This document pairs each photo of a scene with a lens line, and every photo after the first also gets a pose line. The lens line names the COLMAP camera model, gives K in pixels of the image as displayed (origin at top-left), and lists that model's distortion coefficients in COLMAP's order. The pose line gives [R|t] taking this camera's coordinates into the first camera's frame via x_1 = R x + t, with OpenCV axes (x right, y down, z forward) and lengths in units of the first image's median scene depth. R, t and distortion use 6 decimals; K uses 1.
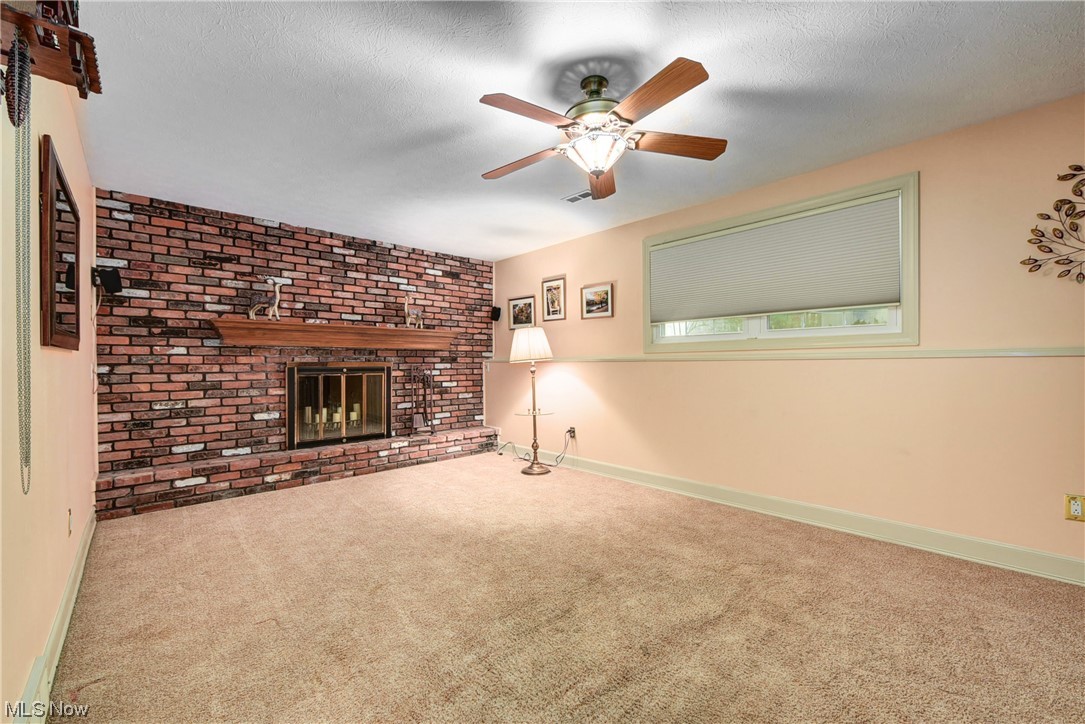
lens RADIAL K [[434.0, 0, 543.9], [0, 434.0, 365.8], [0, 0, 1]] dist [-0.014332, 0.002515]
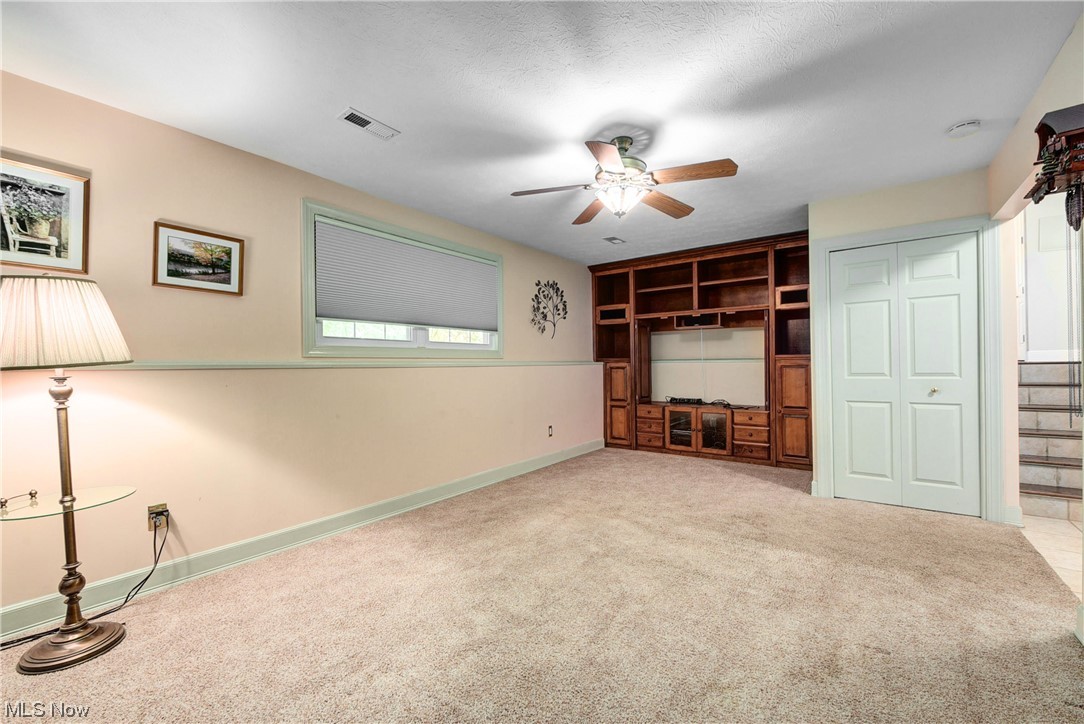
lens RADIAL K [[433.6, 0, 543.4], [0, 433.6, 365.8], [0, 0, 1]] dist [-0.014332, 0.002515]
pose [[-0.168938, 0.009586, 0.985580, -0.542848], [0.018441, 0.999808, -0.006564, -0.002300], [-0.985454, 0.017066, -0.169083, 0.735720]]
